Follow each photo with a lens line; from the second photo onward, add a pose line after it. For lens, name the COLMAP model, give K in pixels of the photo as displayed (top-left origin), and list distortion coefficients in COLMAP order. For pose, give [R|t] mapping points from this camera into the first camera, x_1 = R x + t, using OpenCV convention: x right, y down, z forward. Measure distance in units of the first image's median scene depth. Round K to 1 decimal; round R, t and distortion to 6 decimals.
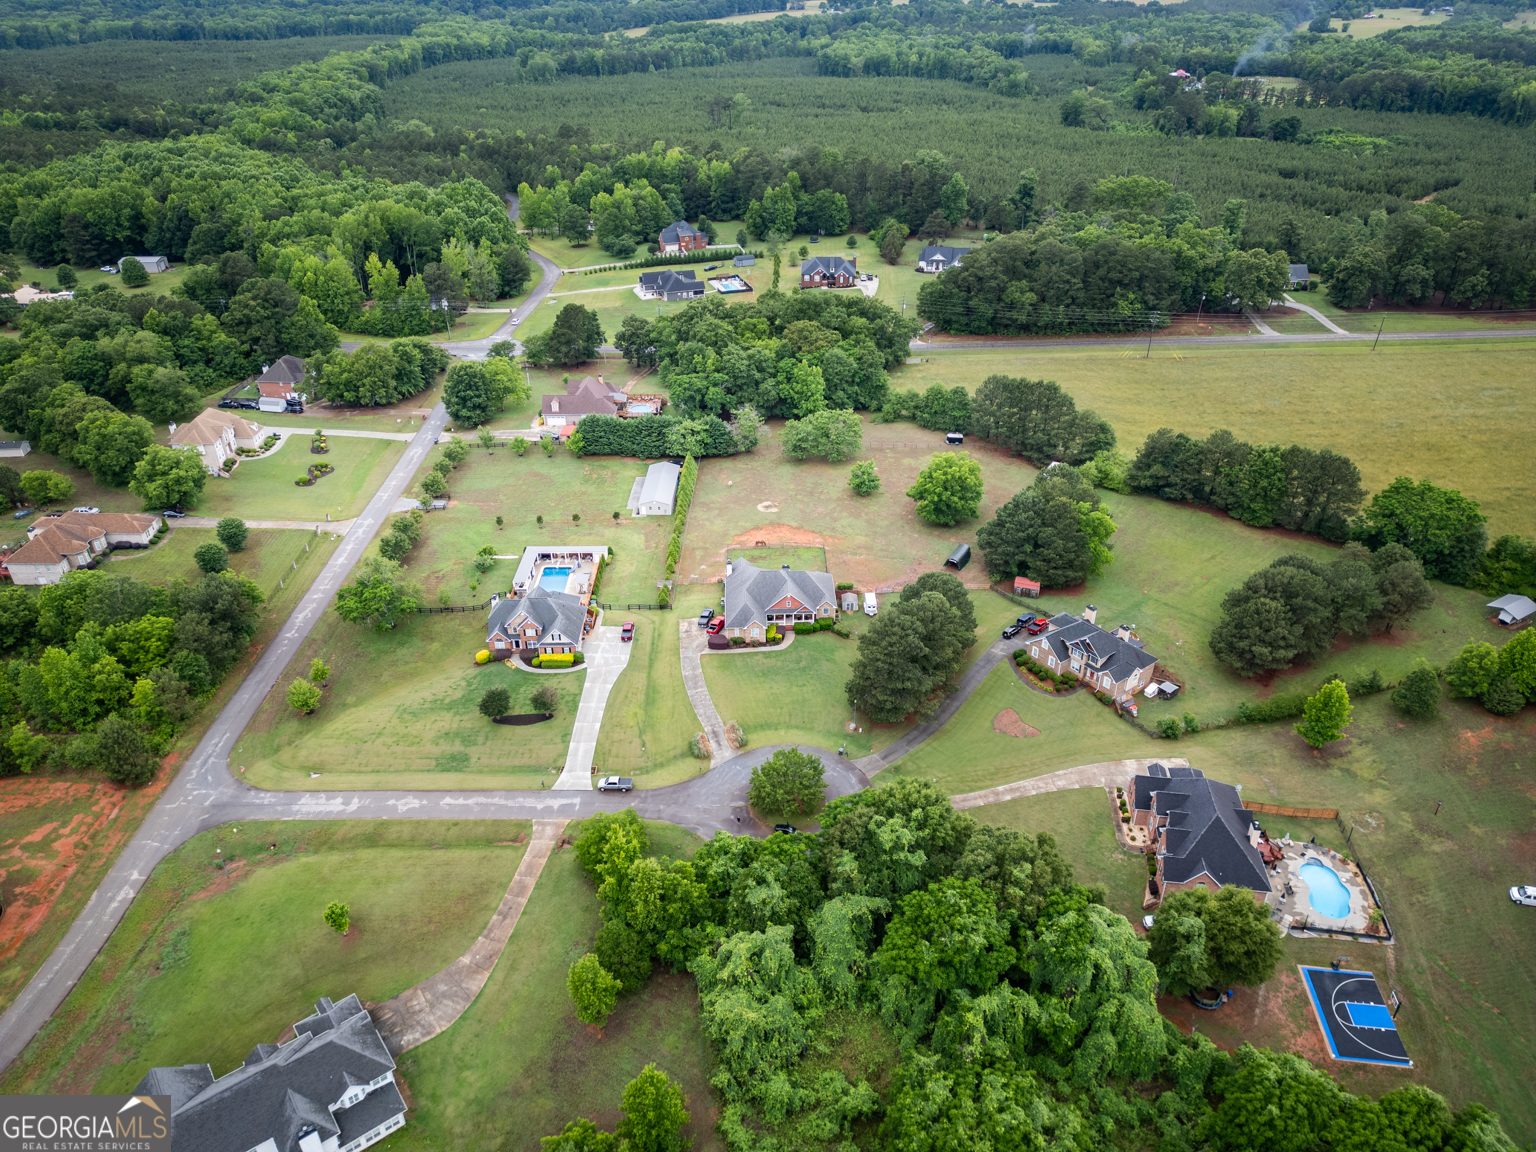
lens RADIAL K [[1071.9, 0, 771.1], [0, 1071.9, 575.8], [0, 0, 1]] dist [0.072579, -0.069185]
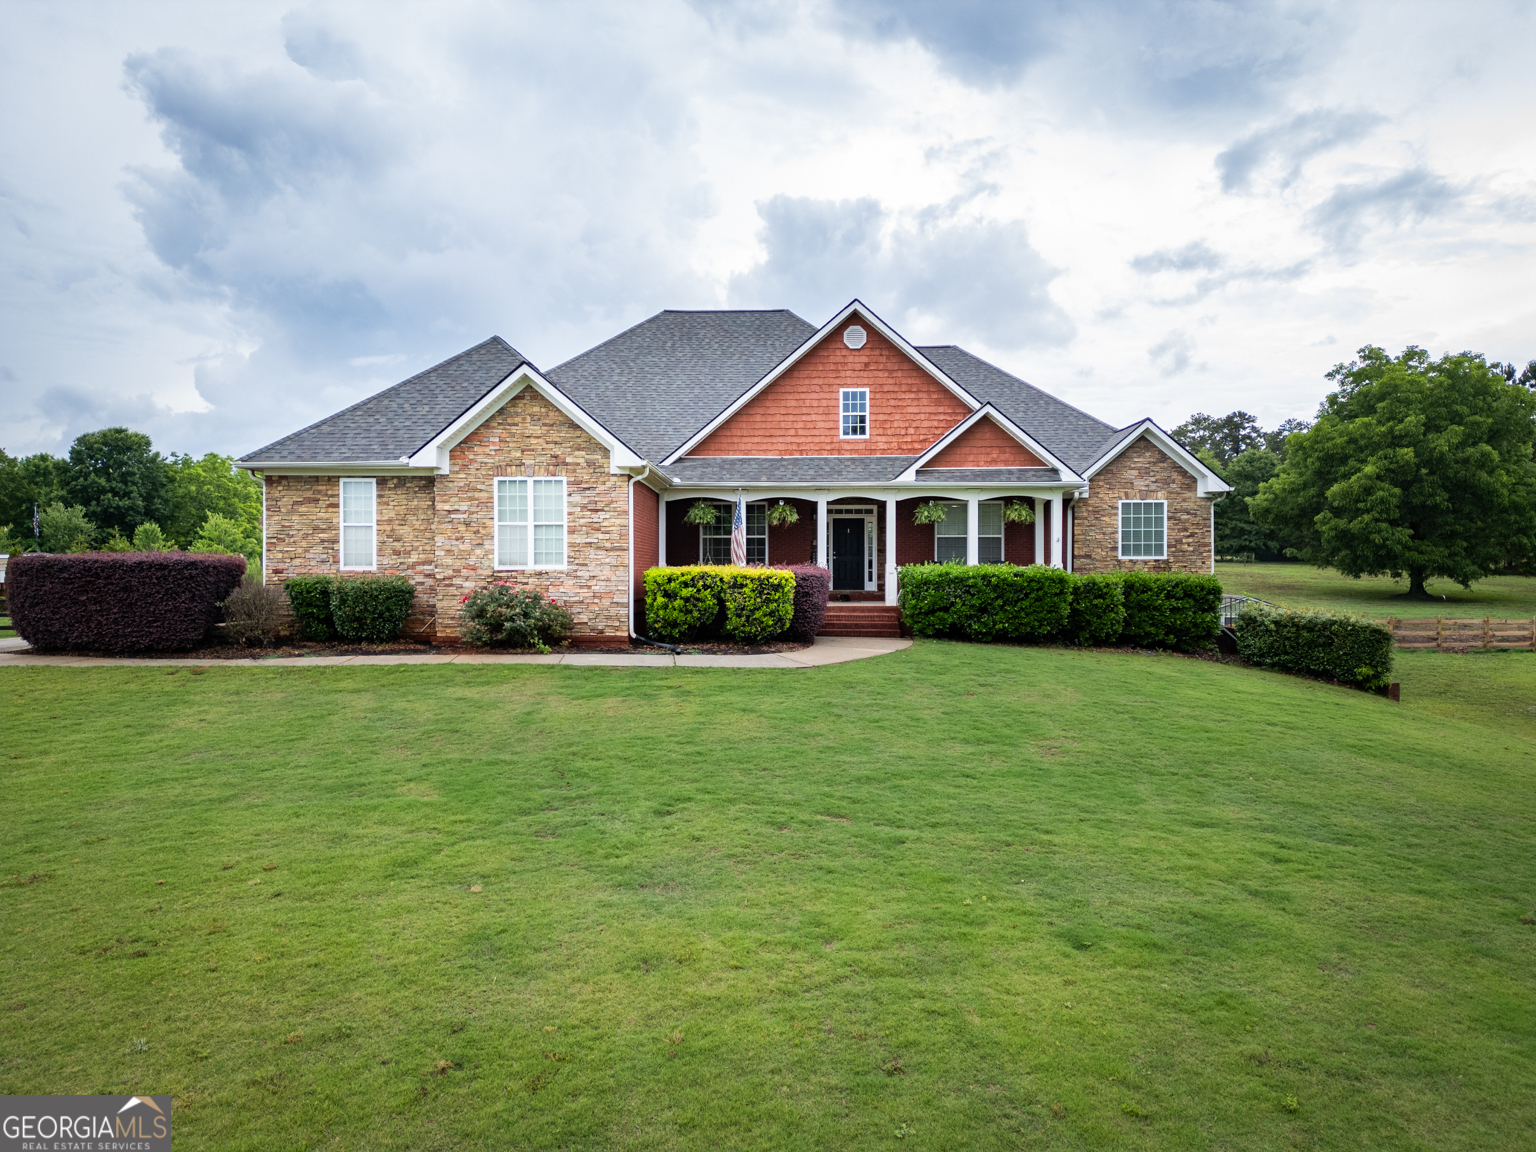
lens RADIAL K [[1067.9, 0, 768.0], [0, 1067.9, 576.0], [0, 0, 1]] dist [0.091202, -0.094290]
pose [[0.998835, 0.002604, -0.048181, 0.013640], [-0.026817, 0.860073, -0.509465, 0.115944], [0.040113, 0.510164, 0.859141, 0.973699]]
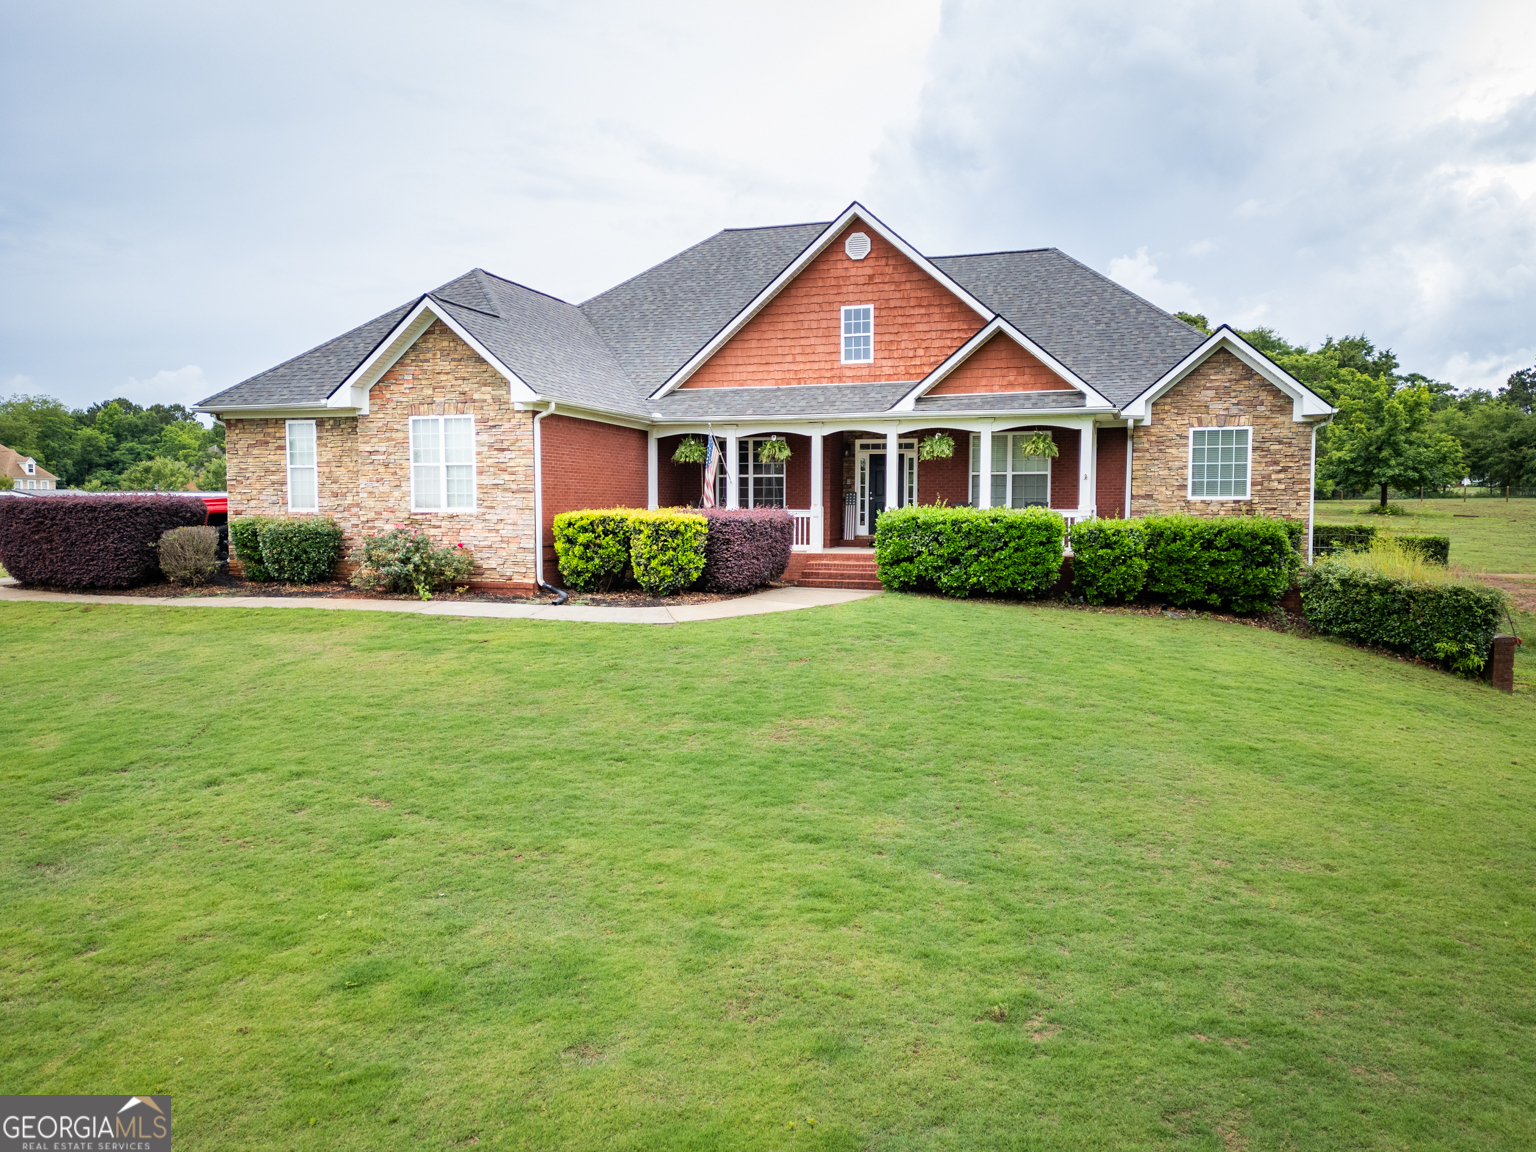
lens RADIAL K [[1103.6, 0, 794.1], [0, 1103.6, 577.1], [0, 0, 1]] dist [0.075733, -0.072545]
pose [[0.945642, 0.024834, -0.324259, 0.052189], [-0.170773, 0.886463, -0.430139, 0.107095], [0.276762, 0.462132, 0.842518, 0.986745]]
